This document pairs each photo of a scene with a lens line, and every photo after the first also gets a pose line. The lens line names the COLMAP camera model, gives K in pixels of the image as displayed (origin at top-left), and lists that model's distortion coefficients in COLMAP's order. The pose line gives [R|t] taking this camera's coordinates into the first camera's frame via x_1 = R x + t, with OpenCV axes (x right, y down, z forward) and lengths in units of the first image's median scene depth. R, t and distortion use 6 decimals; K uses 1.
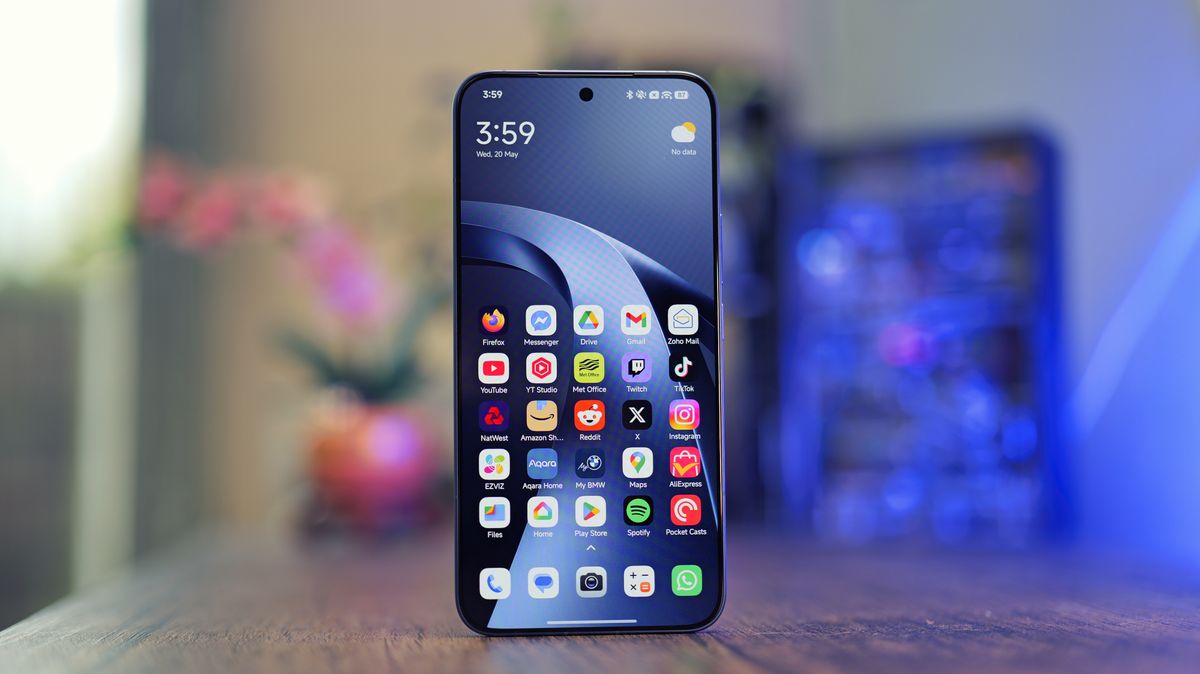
lens RADIAL K [[1809.9, 0, 593.3], [0, 1809.9, 336.6], [0, 0, 1]] dist [-0.058170, 0.000000]
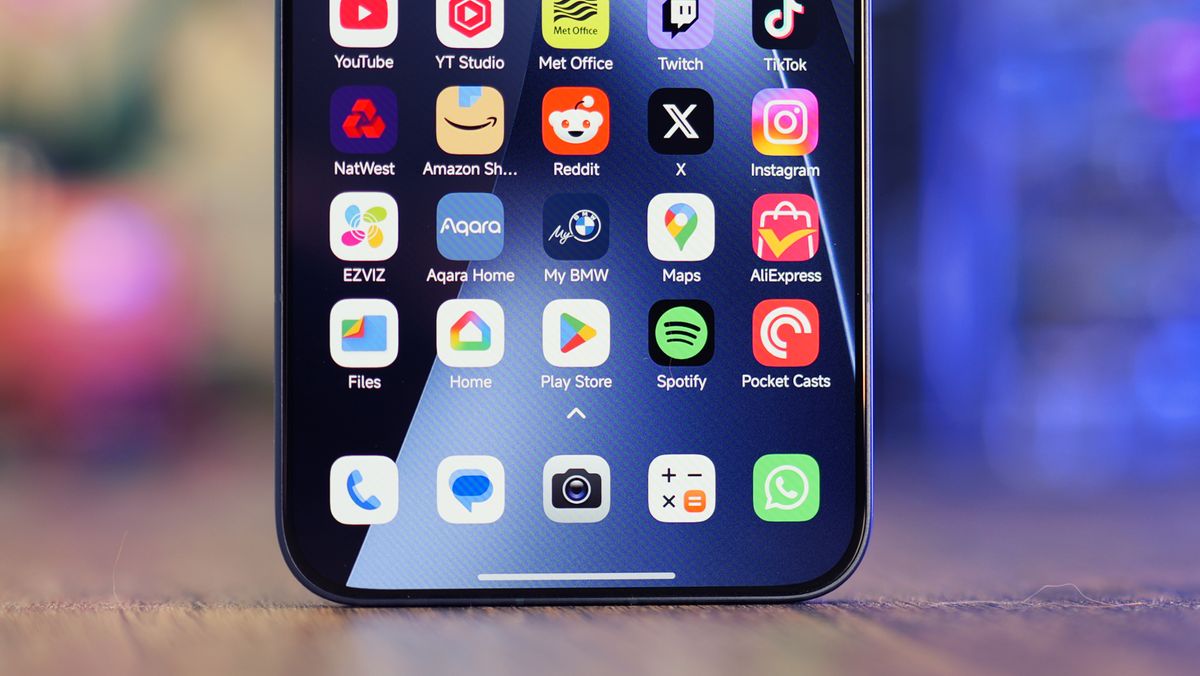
lens RADIAL K [[3661.7, 0, 601.7], [0, 3661.7, 337.3], [0, 0, 1]] dist [-0.057208, 0.000000]
pose [[0.999520, 0.007875, 0.029972, -0.022506], [-0.009602, 0.998275, 0.057913, 0.044590], [-0.029464, -0.058173, 0.997872, 0.087249]]
